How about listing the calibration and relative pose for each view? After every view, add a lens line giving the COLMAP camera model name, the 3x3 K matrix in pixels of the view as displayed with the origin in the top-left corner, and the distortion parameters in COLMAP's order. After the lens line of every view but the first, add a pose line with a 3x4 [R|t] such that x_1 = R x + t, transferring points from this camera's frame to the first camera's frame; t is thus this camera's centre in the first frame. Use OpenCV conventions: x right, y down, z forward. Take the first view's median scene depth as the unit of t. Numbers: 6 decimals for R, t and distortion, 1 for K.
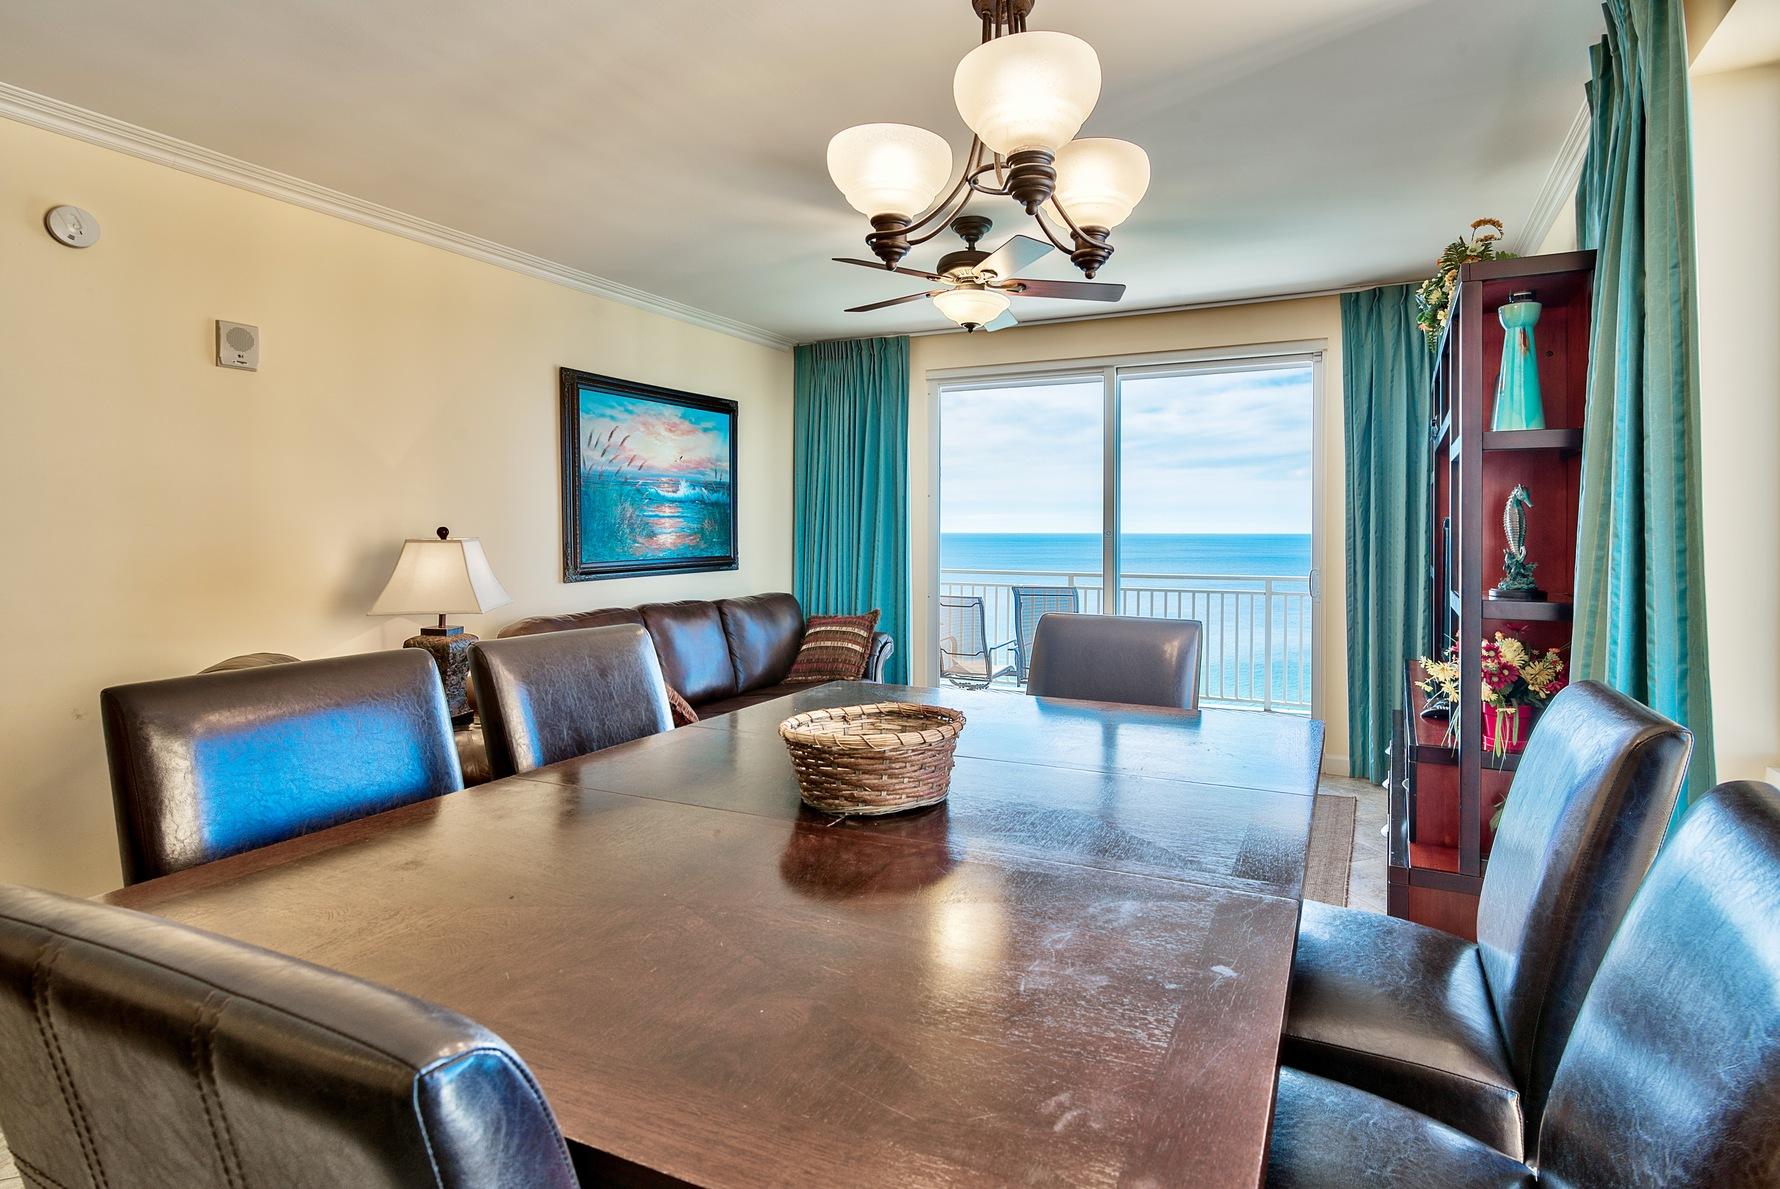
lens RADIAL K [[867.5, 0, 969.9], [0, 867.5, 531.5], [0, 0, 1]] dist [0.000289, -0.001258]
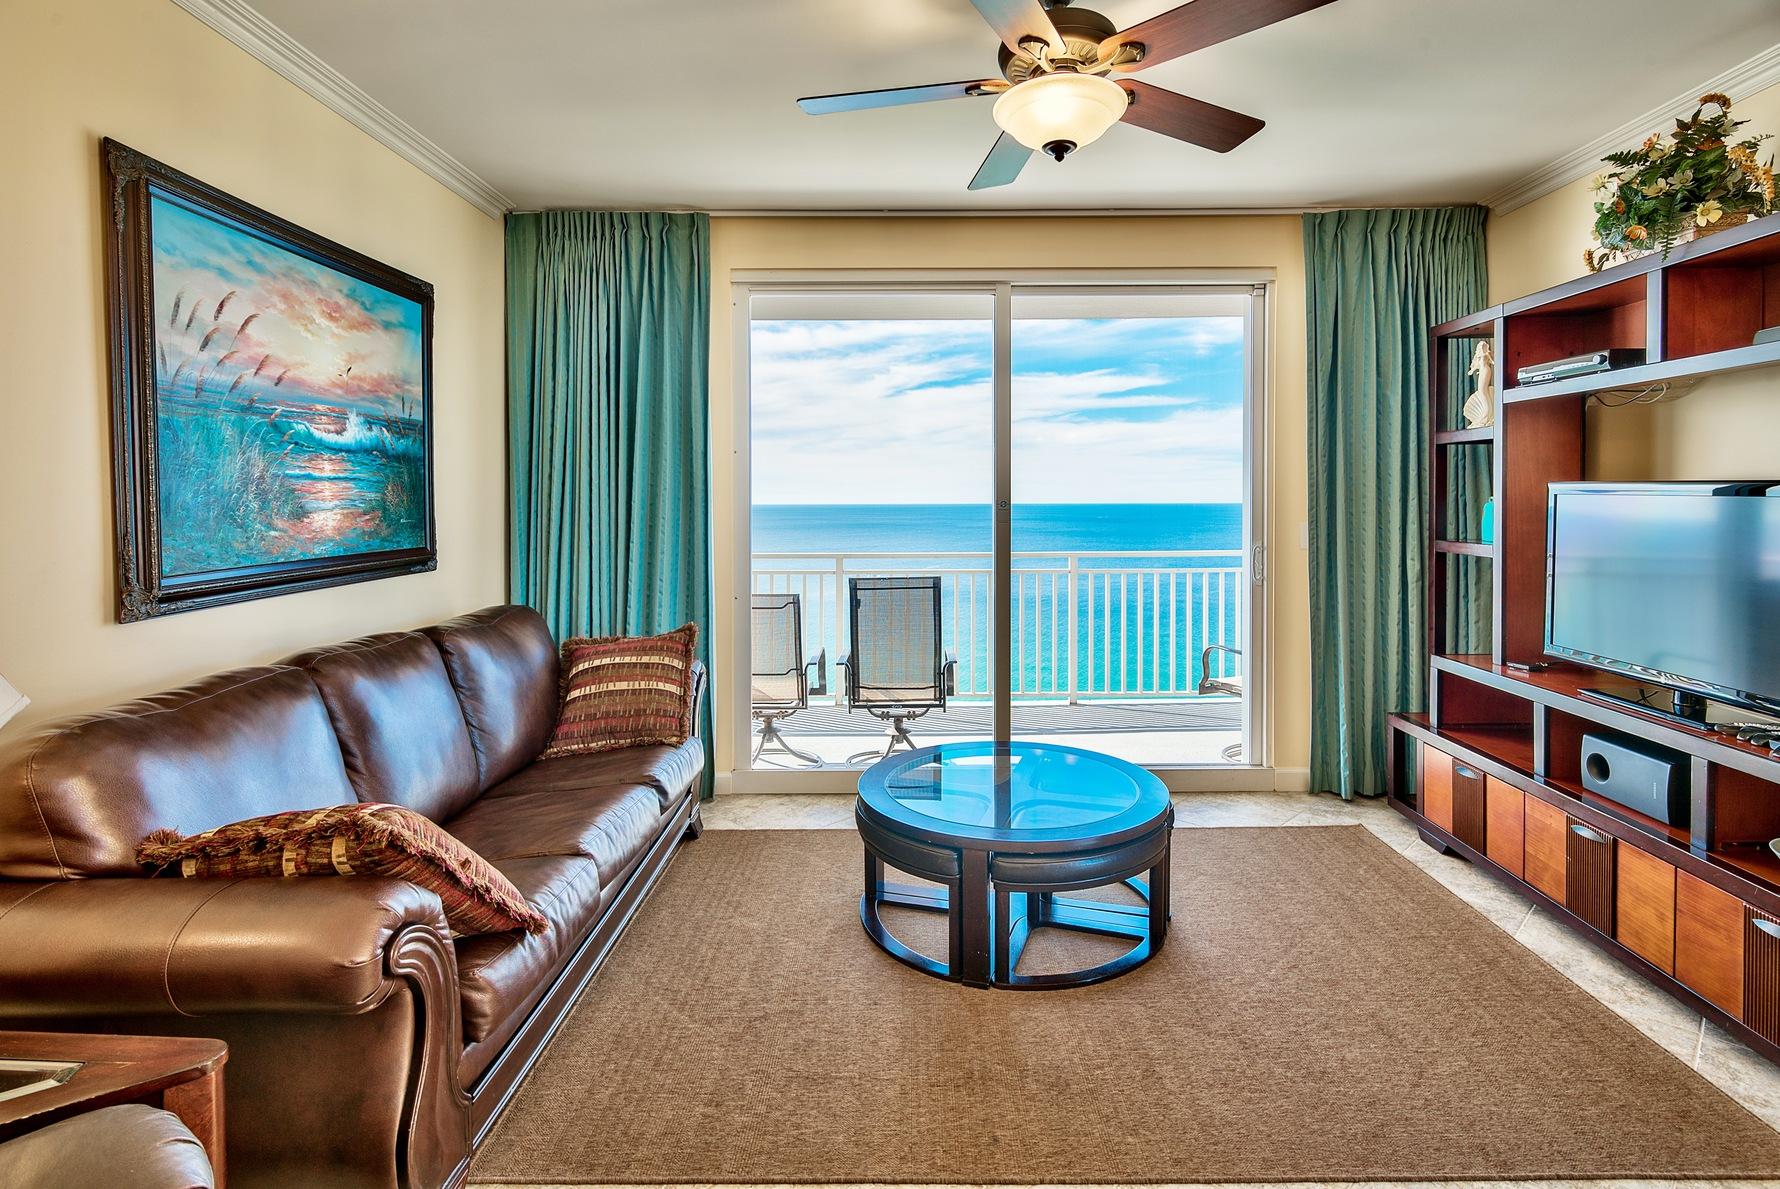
lens RADIAL K [[867.5, 0, 900.7], [0, 867.5, 511.4], [0, 0, 1]] dist [0.000289, -0.001258]
pose [[0.912536, -0.010193, 0.408869, -0.235155], [0.006798, 0.999929, 0.009756, 0.000119], [-0.408939, -0.006123, 0.912541, 0.356171]]
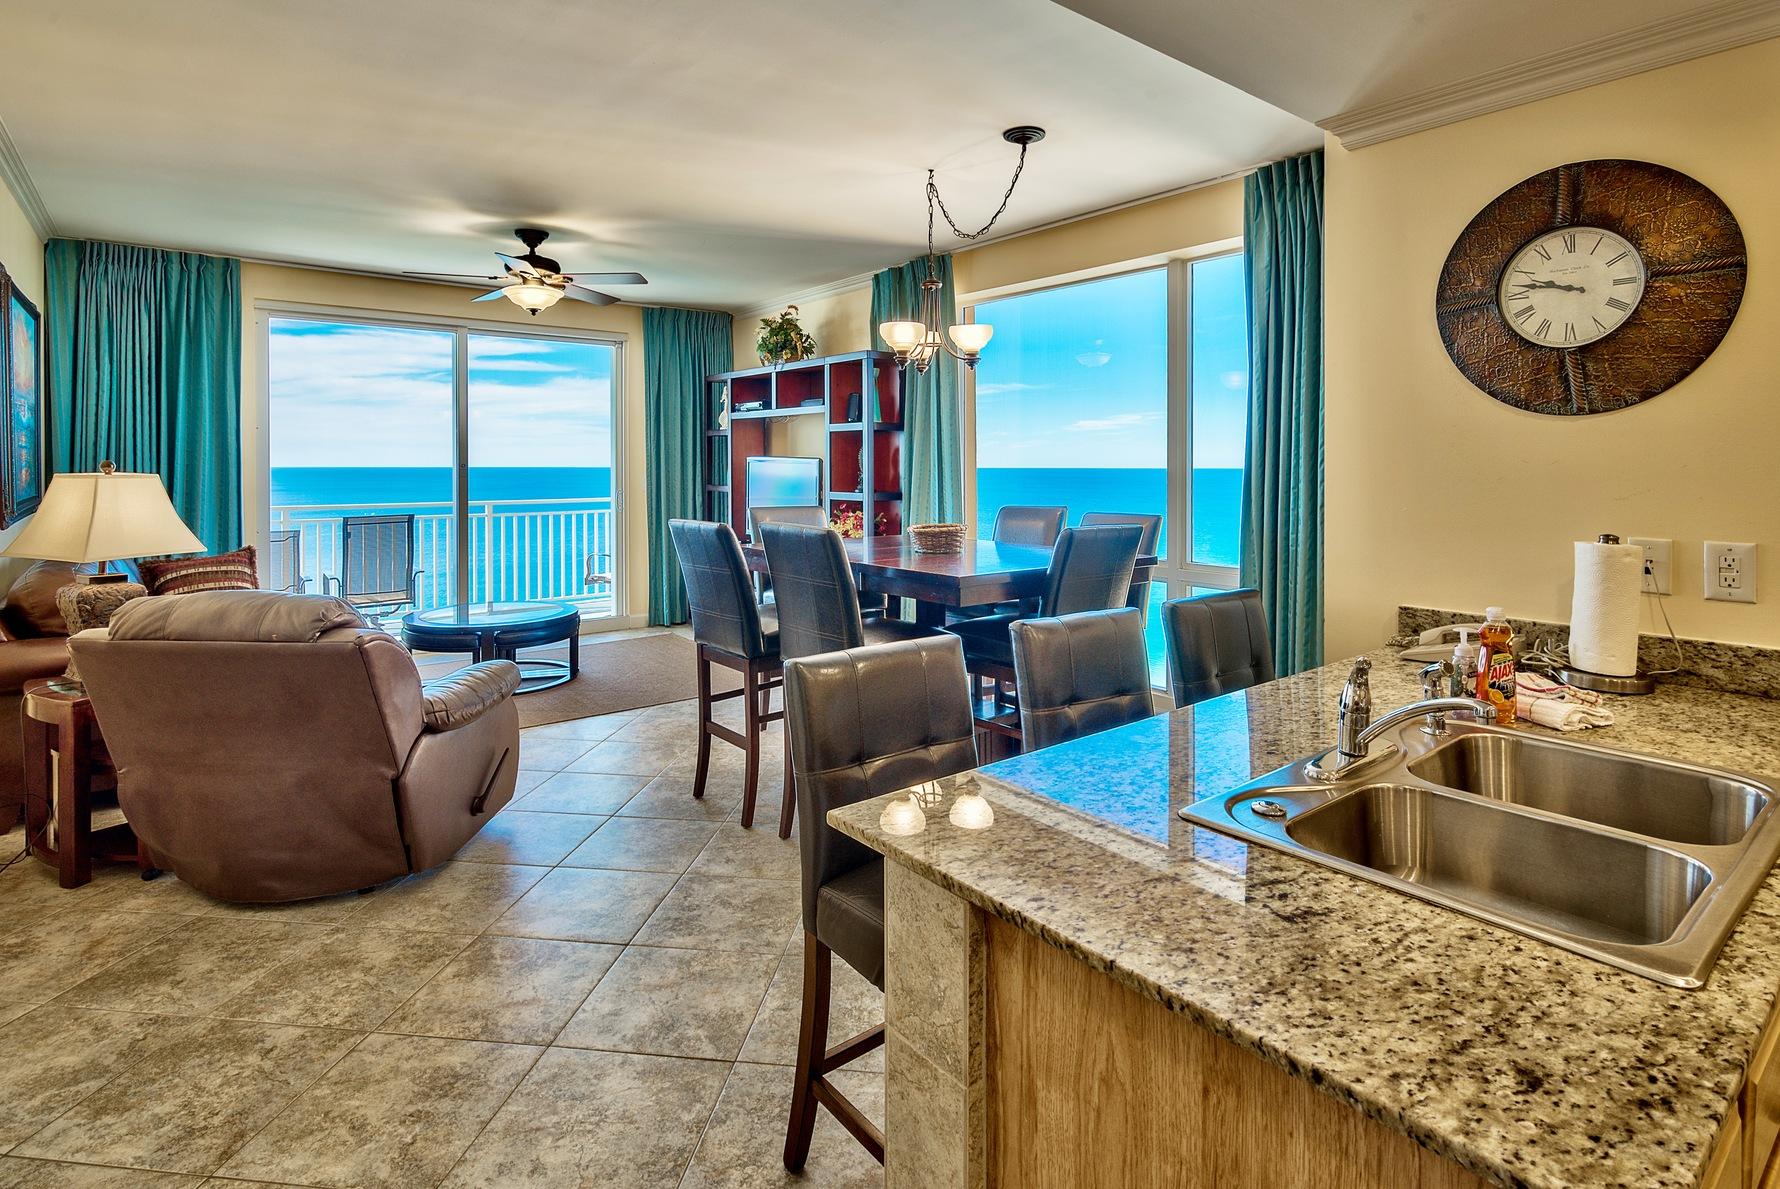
lens RADIAL K [[867.5, 0, 890.1], [0, 867.5, 473.2], [0, 0, 1]] dist [0.000289, -0.001258]
pose [[0.448139, -0.011134, 0.893895, -0.669771], [0.004254, 0.999938, 0.010322, 0.001966], [-0.893954, -0.000823, 0.448158, -0.070293]]
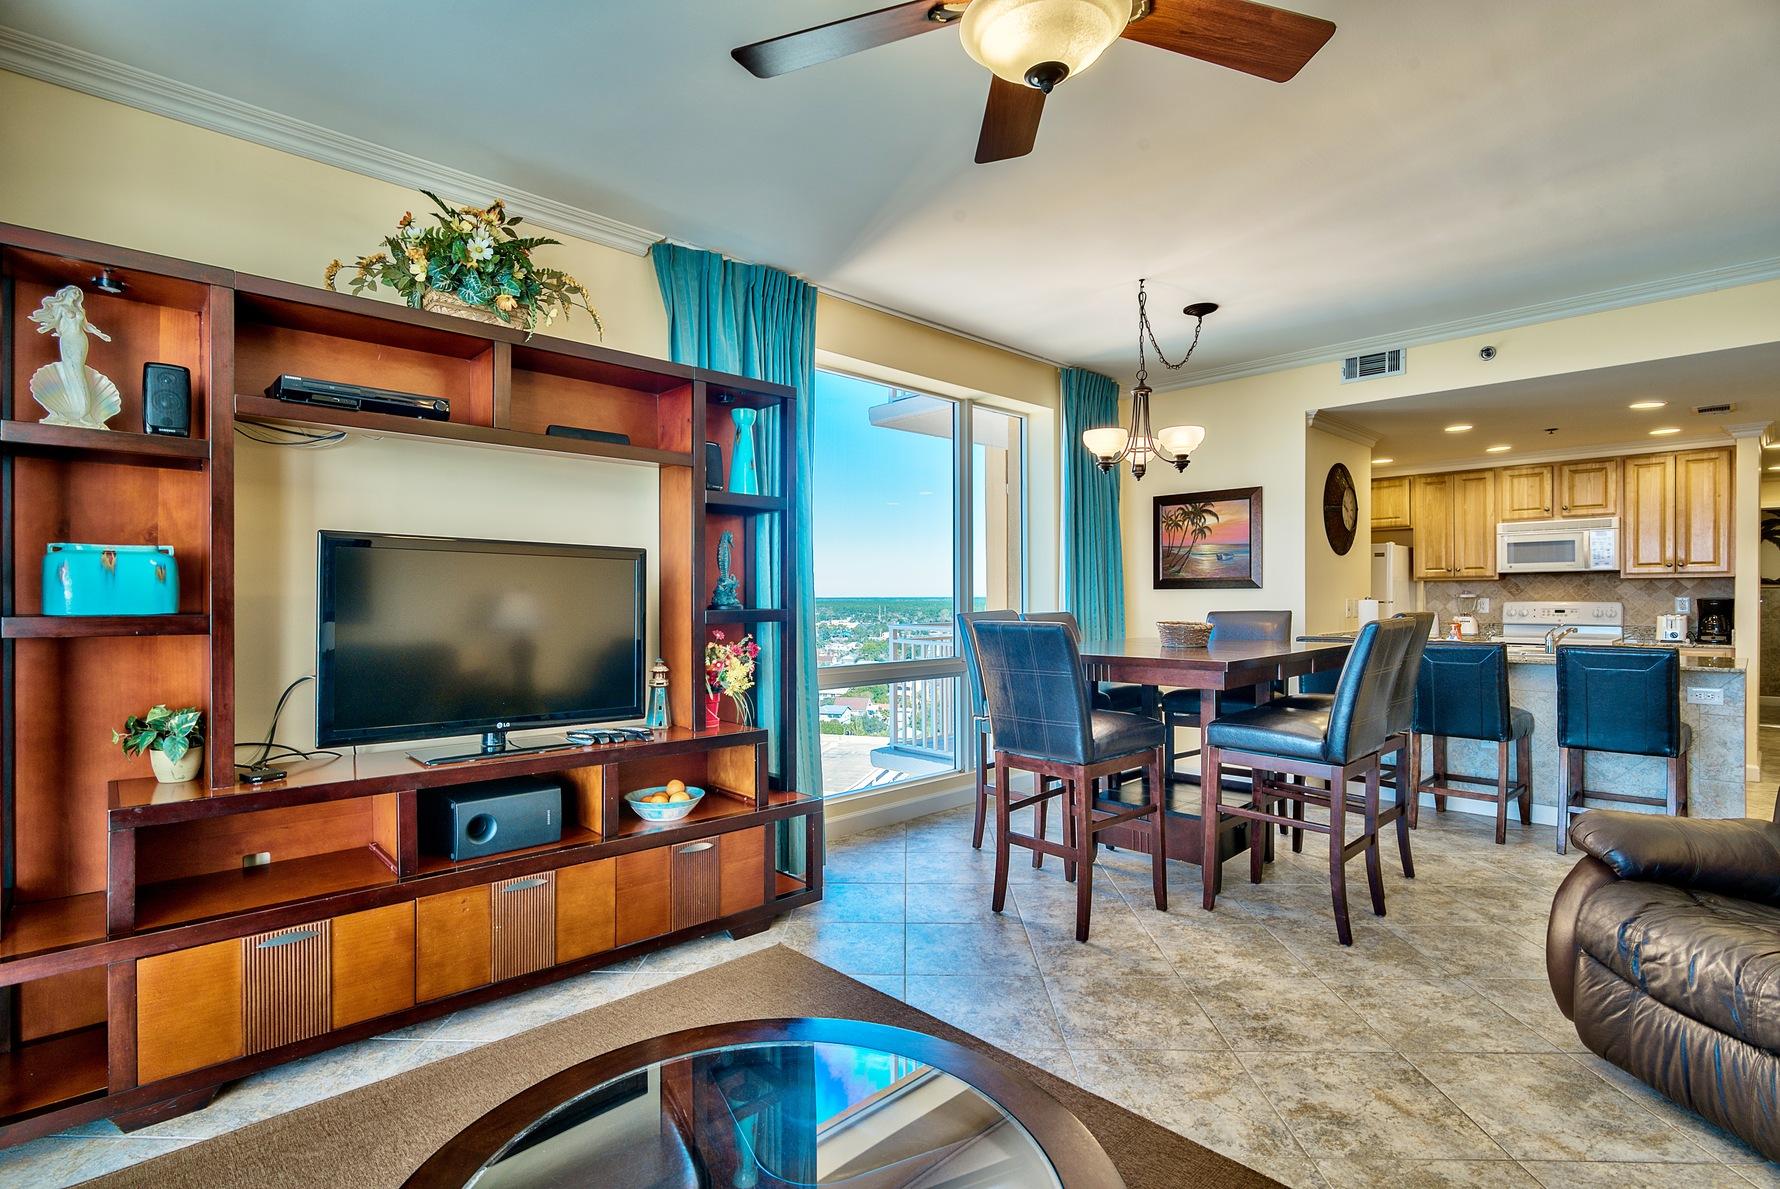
lens RADIAL K [[867.5, 0, 902.2], [0, 867.5, 596.1], [0, 0, 1]] dist [0.000289, -0.001258]
pose [[-0.935030, -0.002744, 0.354558, -0.058836], [0.000529, 0.999958, 0.009134, 0.021008], [-0.354568, 0.008728, -0.934989, 1.019271]]
